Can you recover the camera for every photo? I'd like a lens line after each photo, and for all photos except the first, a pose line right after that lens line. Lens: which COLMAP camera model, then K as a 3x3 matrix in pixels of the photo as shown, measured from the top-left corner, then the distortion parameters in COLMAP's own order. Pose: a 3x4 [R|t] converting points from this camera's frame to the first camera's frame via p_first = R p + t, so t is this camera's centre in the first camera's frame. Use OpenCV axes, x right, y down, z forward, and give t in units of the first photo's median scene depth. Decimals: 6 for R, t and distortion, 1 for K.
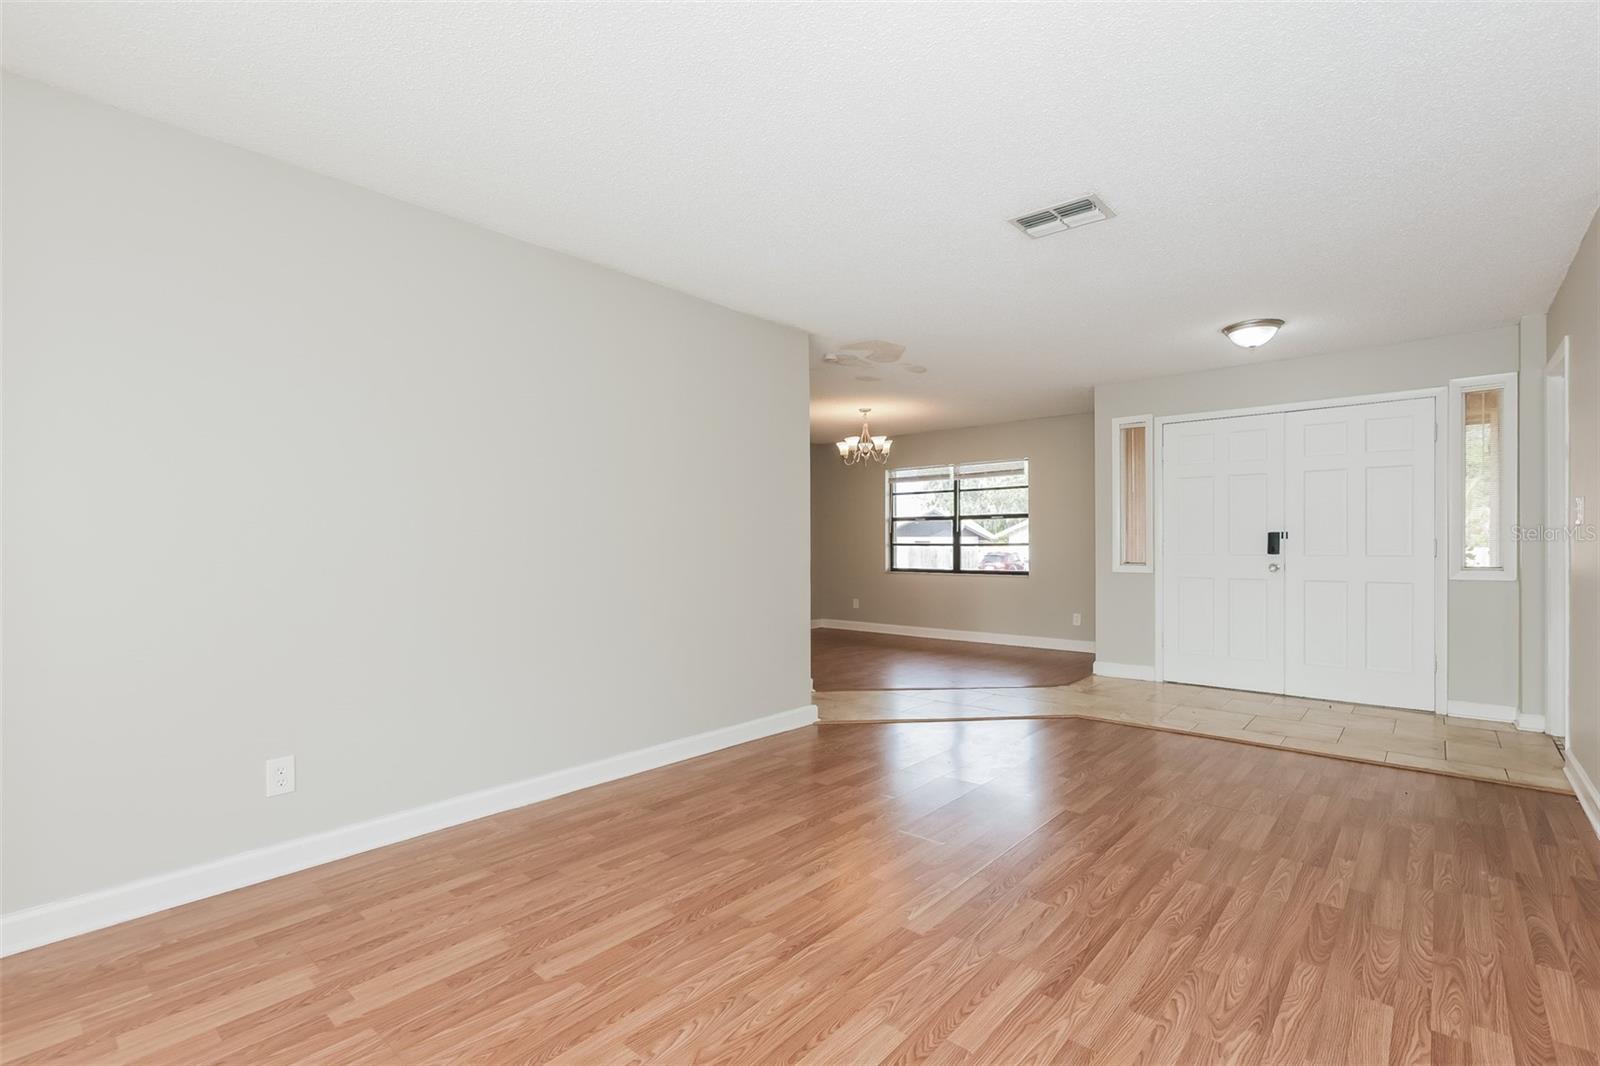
lens RADIAL K [[721.3, 0, 804.2], [0, 721.3, 540.1], [0, 0, 1]] dist [-0.001849, -0.000205]
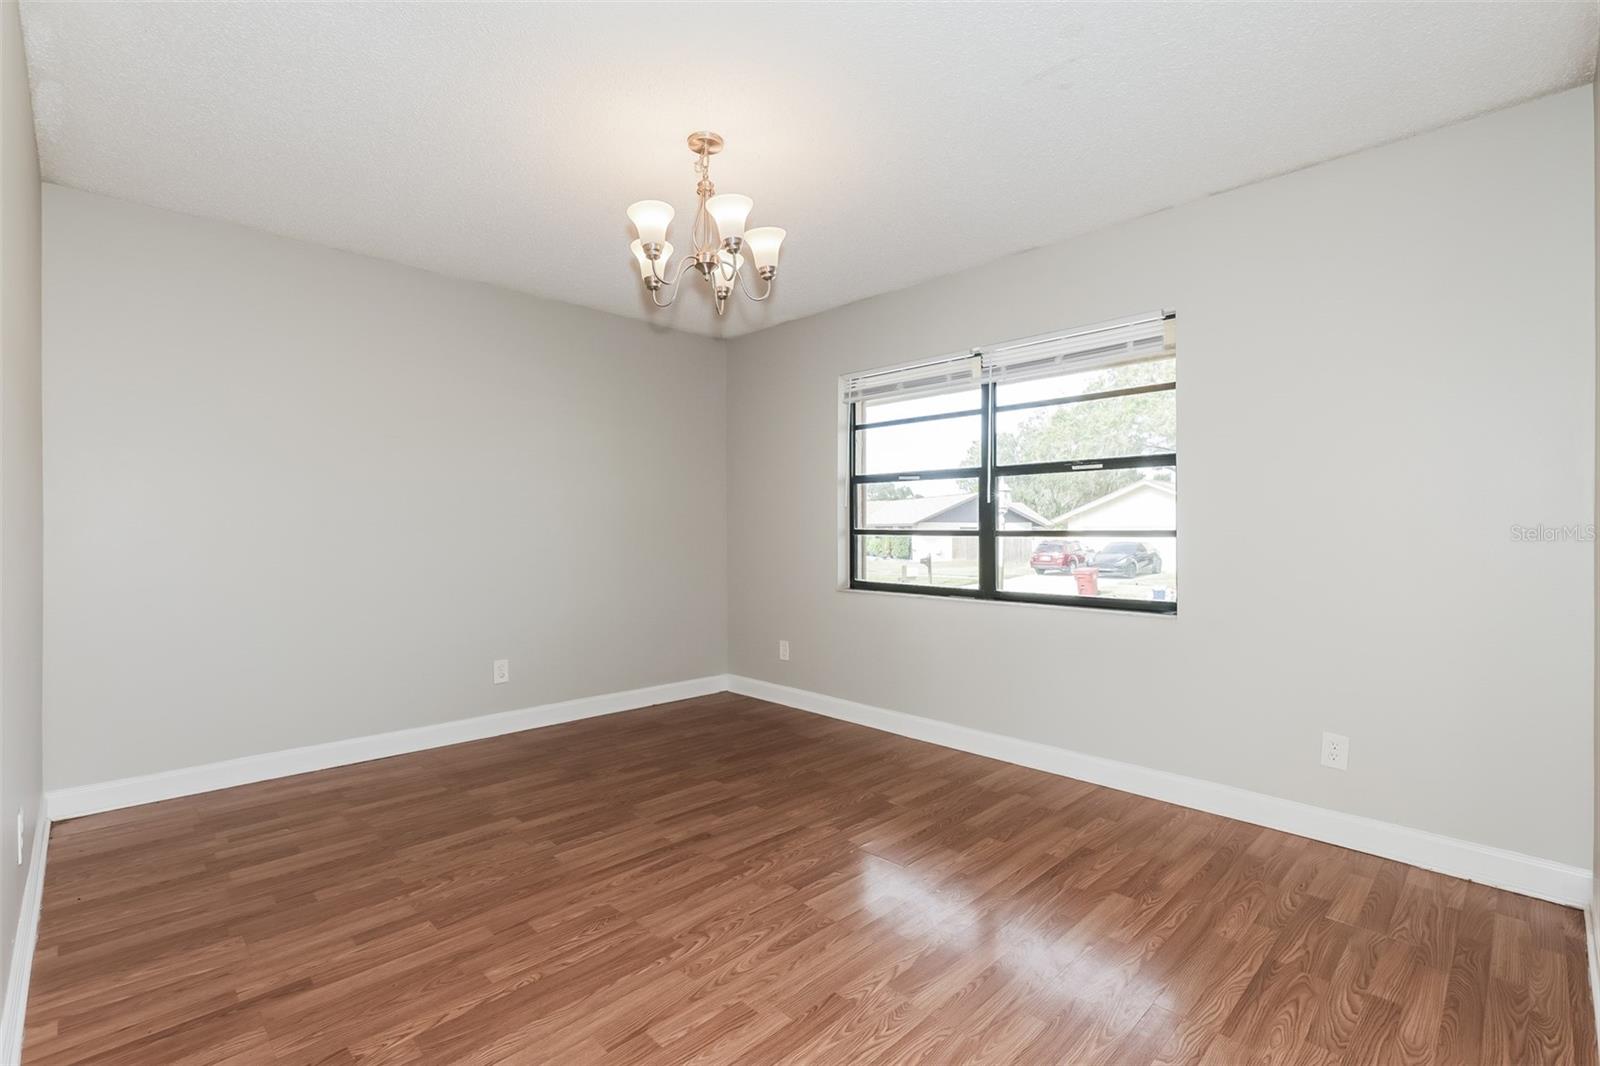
lens RADIAL K [[721.3, 0, 793.6], [0, 721.3, 534.2], [0, 0, 1]] dist [-0.001849, -0.000205]
pose [[0.998026, 0.005201, -0.062580, 0.120087], [-0.004804, 0.999967, 0.006492, 0.004759], [0.062612, -0.006179, 0.998019, 0.549588]]
